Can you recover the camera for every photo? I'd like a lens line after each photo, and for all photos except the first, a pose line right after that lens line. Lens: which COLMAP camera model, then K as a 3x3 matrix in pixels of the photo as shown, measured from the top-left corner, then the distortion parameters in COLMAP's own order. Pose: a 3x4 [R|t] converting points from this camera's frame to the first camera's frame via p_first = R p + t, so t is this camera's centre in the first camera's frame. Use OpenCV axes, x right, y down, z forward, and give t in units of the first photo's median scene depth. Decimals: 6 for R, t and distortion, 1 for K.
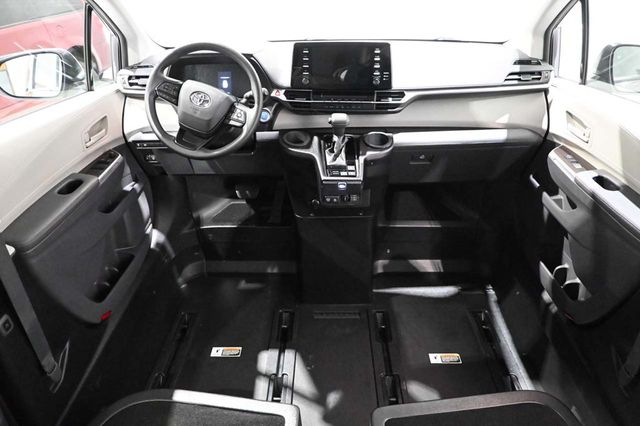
lens RADIAL K [[435.5, 0, 318.8], [0, 435.5, 213.8], [0, 0, 1]] dist [-0.002698, -0.000464]
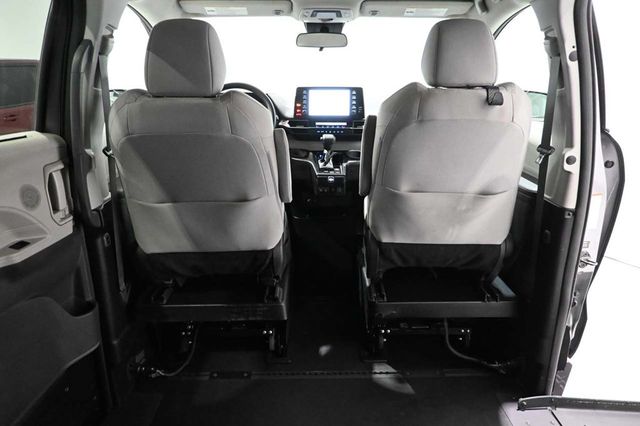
lens RADIAL K [[435.5, 0, 317.4], [0, 435.5, 213.0], [0, 0, 1]] dist [-0.002698, -0.000464]
pose [[0.999411, 0.004142, 0.034071, -0.034063], [0.003074, 0.977896, -0.209068, 0.309343], [-0.034183, 0.209049, 0.977307, -0.321839]]
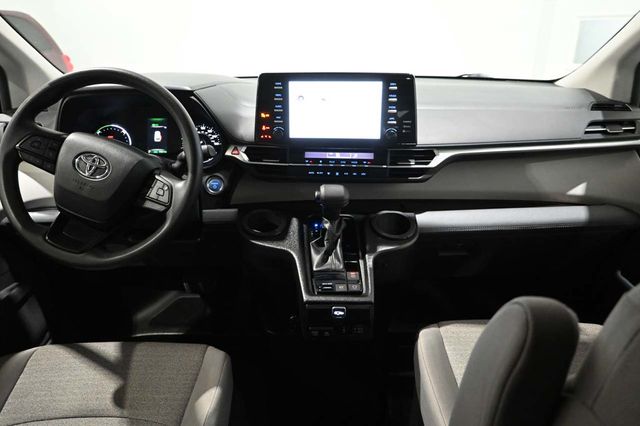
lens RADIAL K [[435.5, 0, 319.2], [0, 435.5, 214.5], [0, 0, 1]] dist [-0.002698, -0.000464]
pose [[0.999574, -0.000913, 0.029172, 0.010210], [0.003649, 0.995575, -0.093894, -0.127299], [-0.028958, 0.093961, 0.995155, 0.378738]]
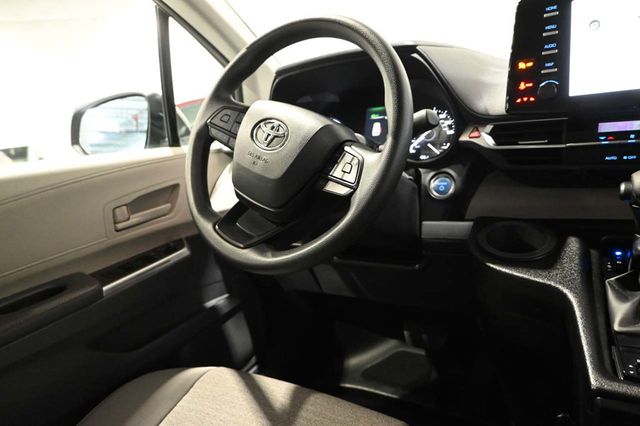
lens RADIAL K [[435.5, 0, 317.6], [0, 435.5, 212.2], [0, 0, 1]] dist [-0.002698, -0.000464]
pose [[0.849372, 0.030264, -0.526925, 0.002163], [-0.155593, 0.968345, -0.195188, -0.096820], [0.504339, 0.247773, 0.827195, 0.603935]]
